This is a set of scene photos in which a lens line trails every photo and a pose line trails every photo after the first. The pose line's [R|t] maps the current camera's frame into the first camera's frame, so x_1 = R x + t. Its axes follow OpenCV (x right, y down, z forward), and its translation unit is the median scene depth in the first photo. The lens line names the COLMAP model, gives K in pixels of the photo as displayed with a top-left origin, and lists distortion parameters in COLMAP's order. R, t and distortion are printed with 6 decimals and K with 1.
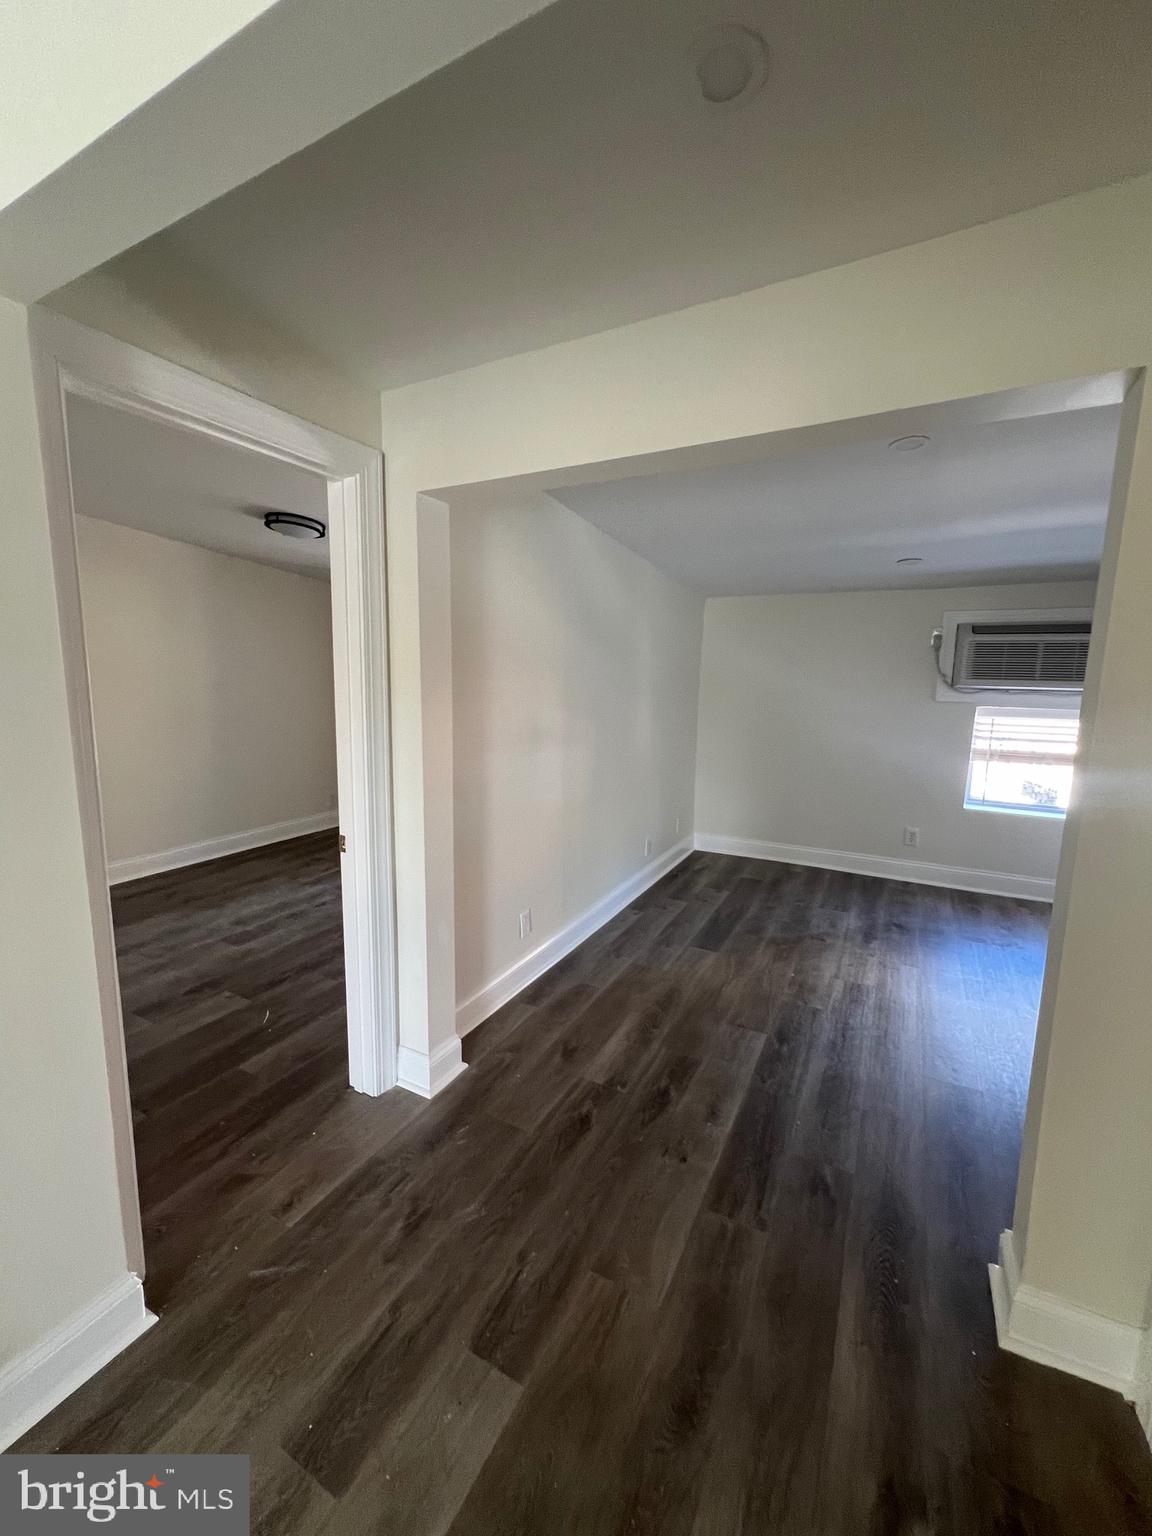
lens RADIAL K [[619.2, 0, 577.3], [0, 619.2, 760.2], [0, 0, 1]] dist [-0.002904, 0.001249]
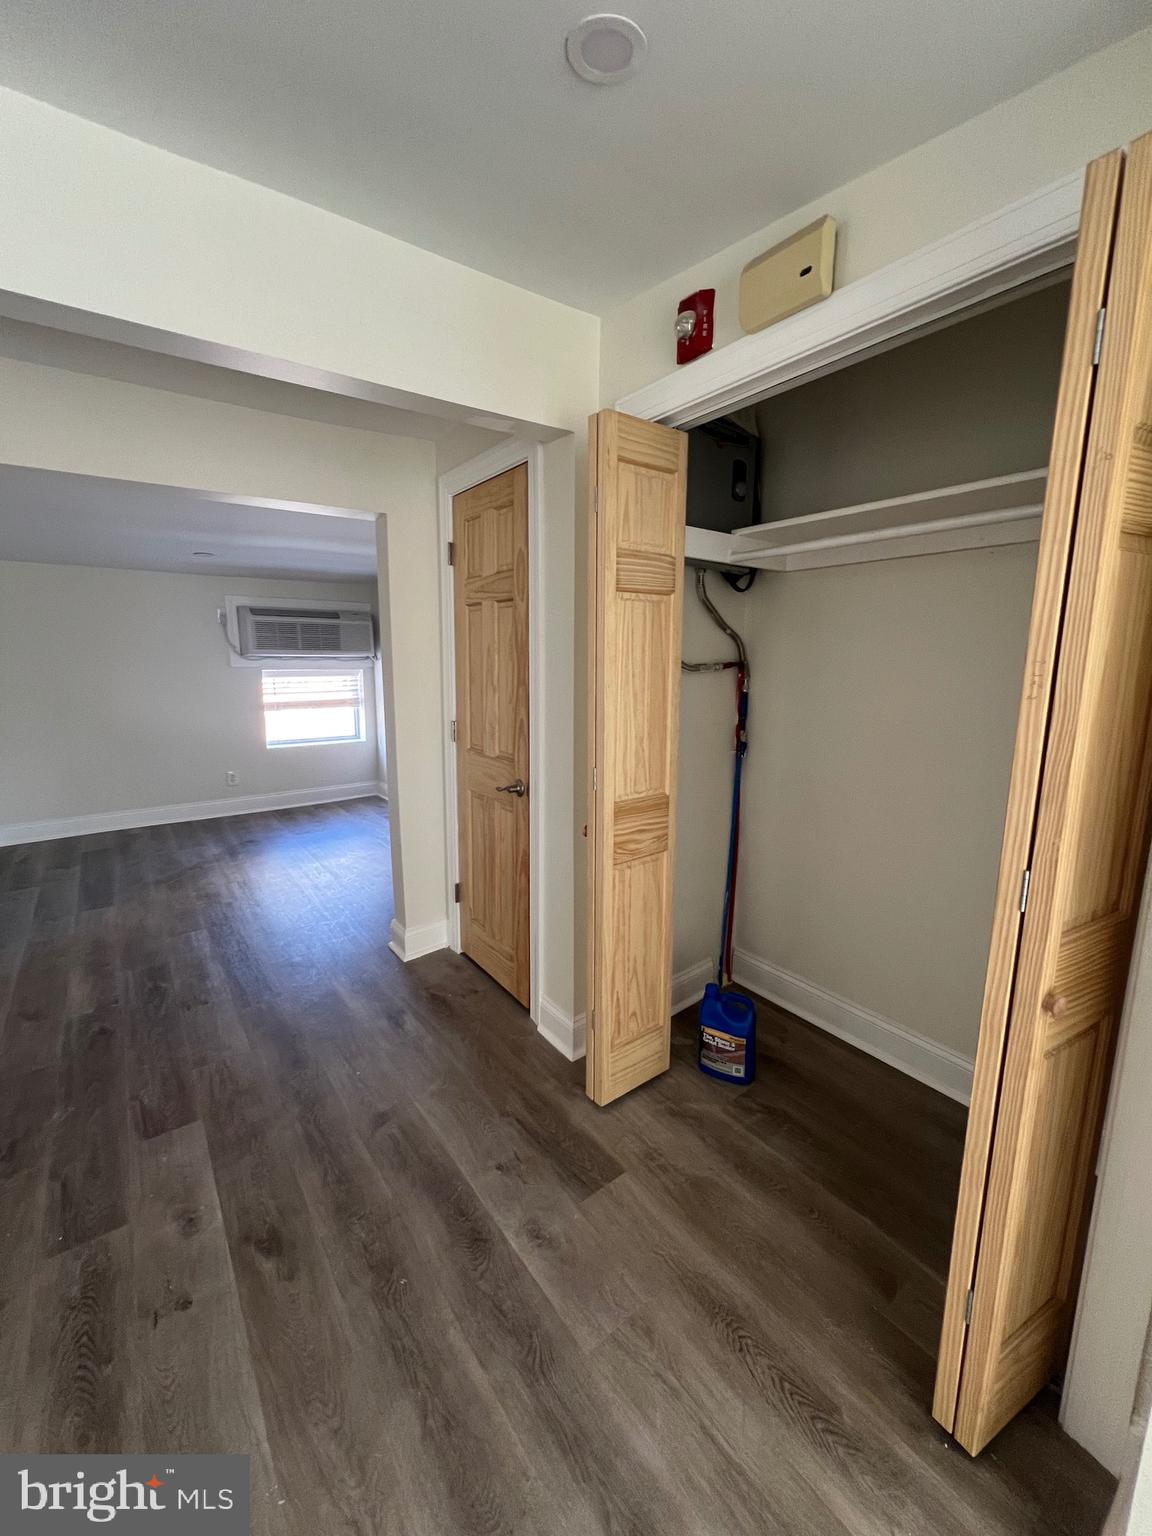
lens RADIAL K [[619.2, 0, 579.5], [0, 619.2, 763.4], [0, 0, 1]] dist [-0.002904, 0.001249]
pose [[0.419395, -0.171363, 0.891484, -0.328621], [0.128182, 0.983362, 0.128721, 0.029954], [-0.898709, 0.060287, 0.434382, -0.199040]]
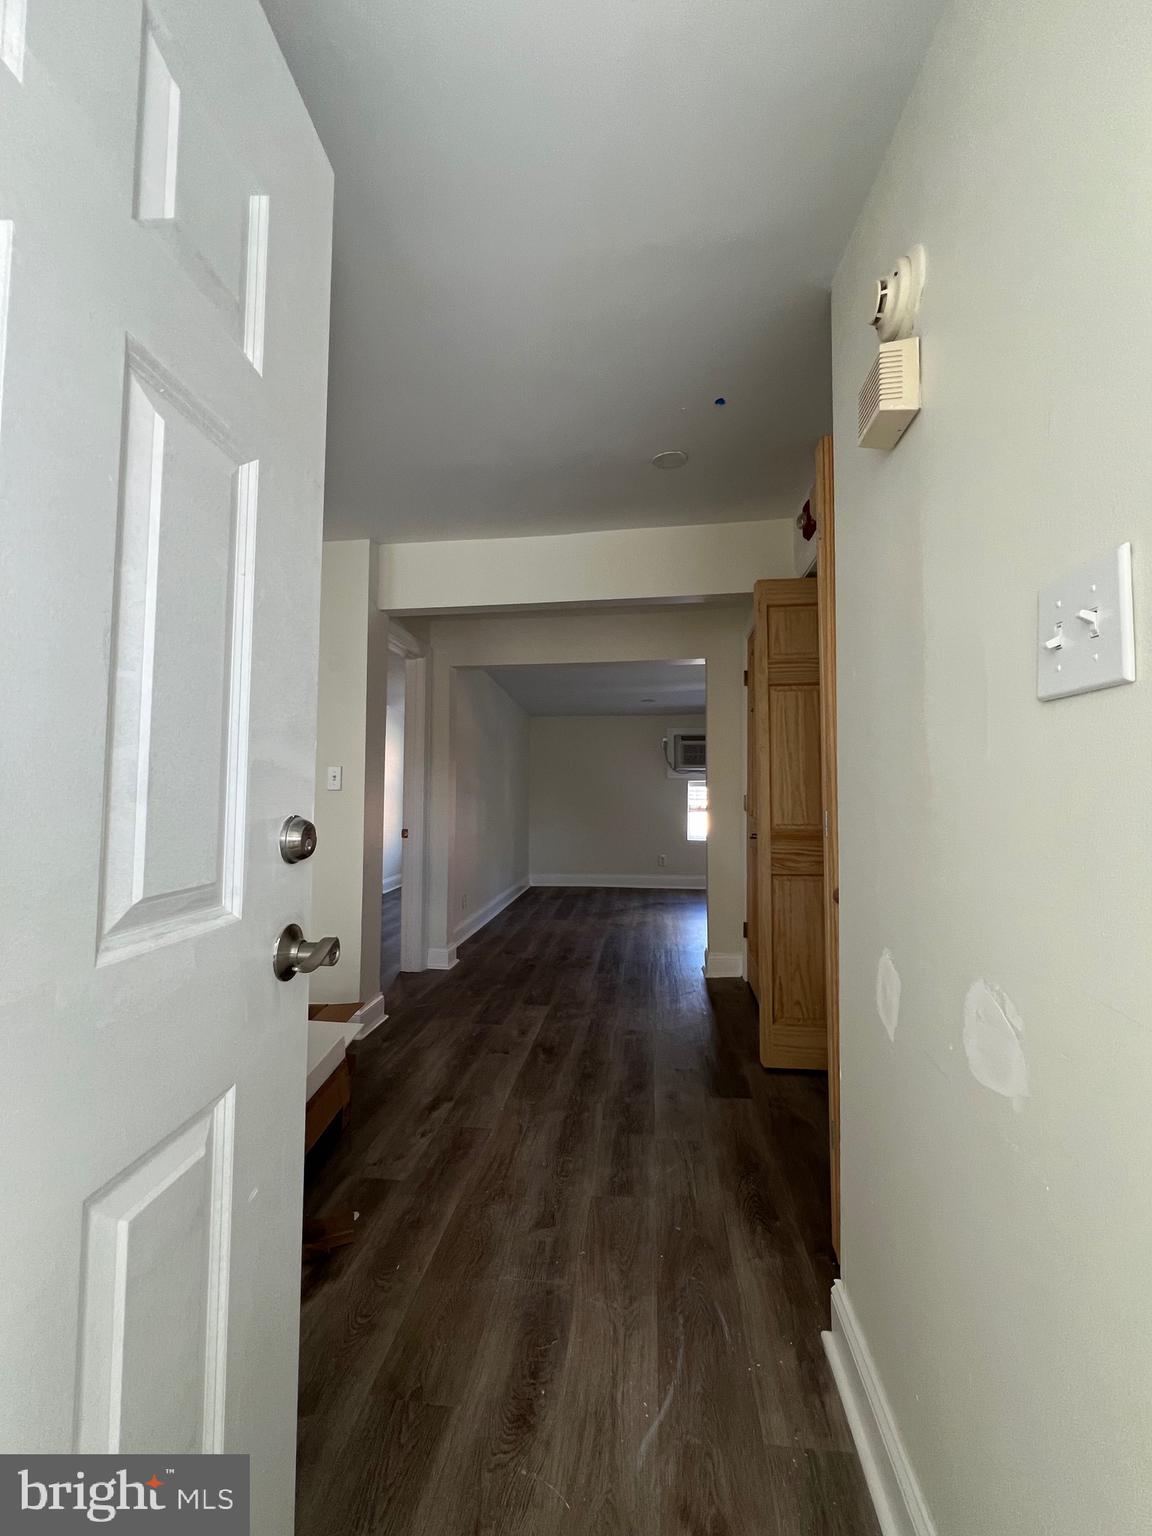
lens RADIAL K [[619.2, 0, 579.6], [0, 619.2, 763.9], [0, 0, 1]] dist [-0.002904, 0.001249]
pose [[0.929500, 0.001564, 0.368818, -0.345563], [0.064646, 0.983819, -0.167094, 0.164683], [-0.363112, 0.179156, 0.914359, -0.601615]]
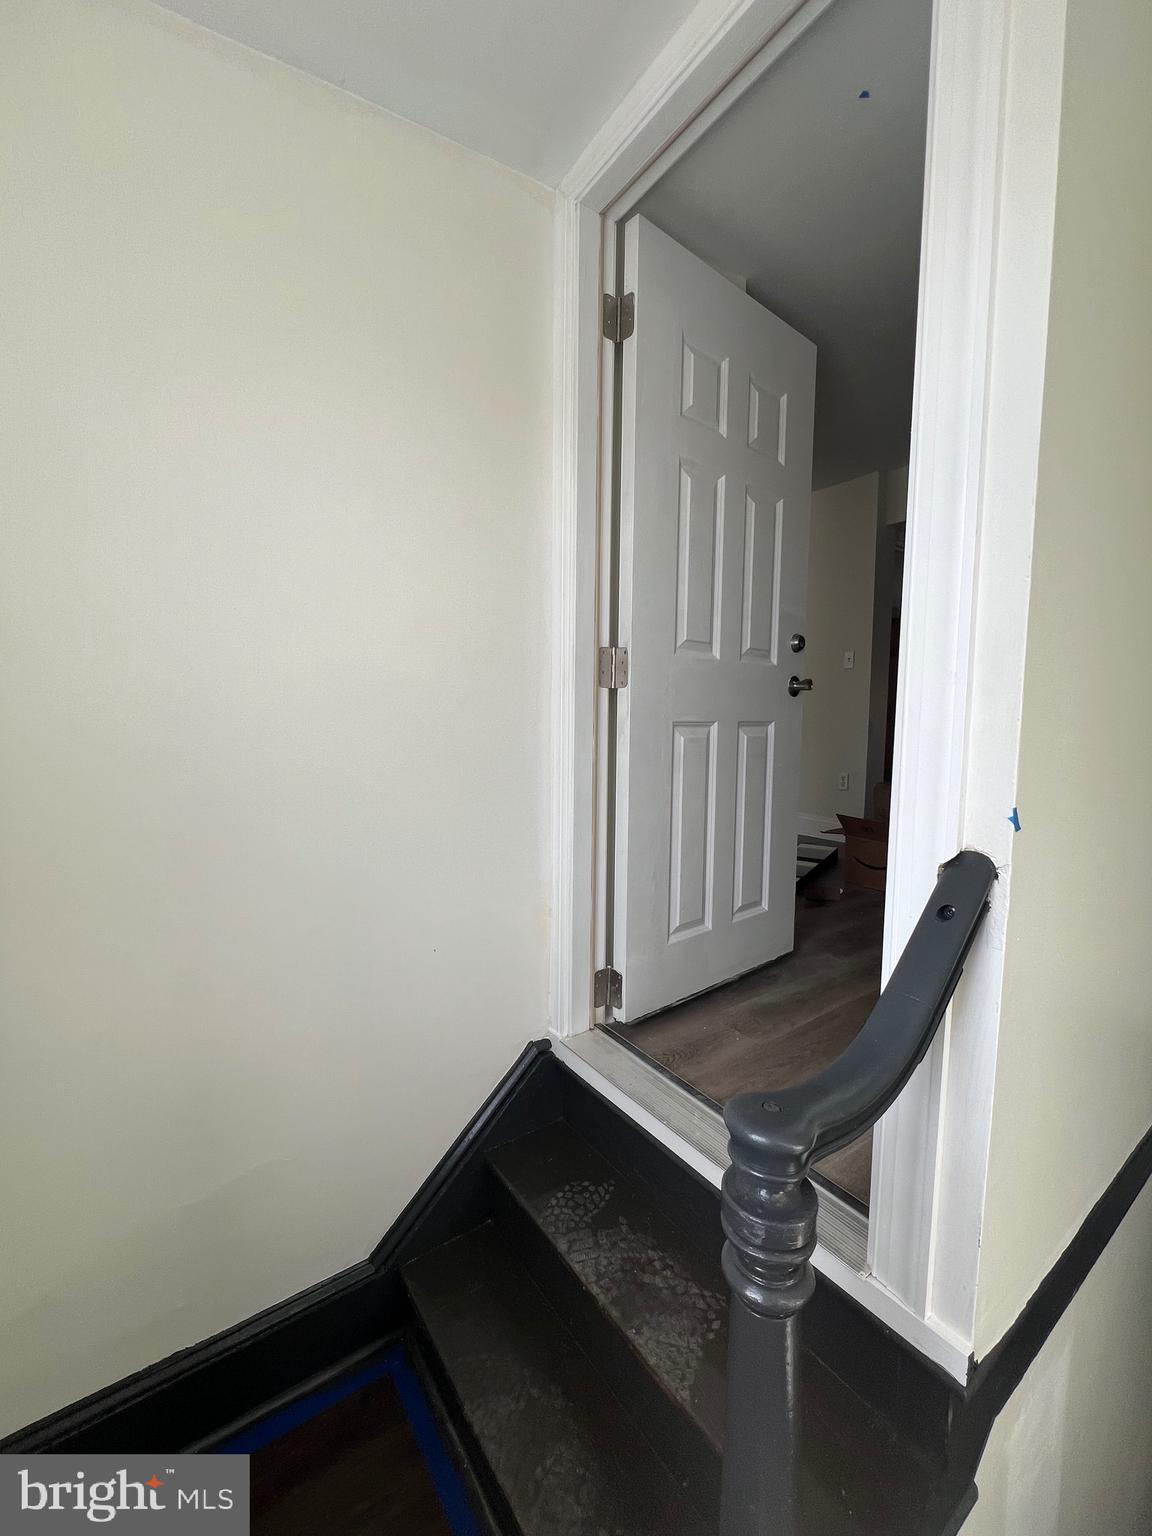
lens RADIAL K [[619.2, 0, 577.7], [0, 619.2, 768.7], [0, 0, 1]] dist [-0.002904, 0.001249]
pose [[0.896471, 0.021688, -0.442571, -0.140958], [-0.046514, 0.997889, -0.045318, 0.613727], [0.440654, 0.061212, 0.895588, -1.773936]]
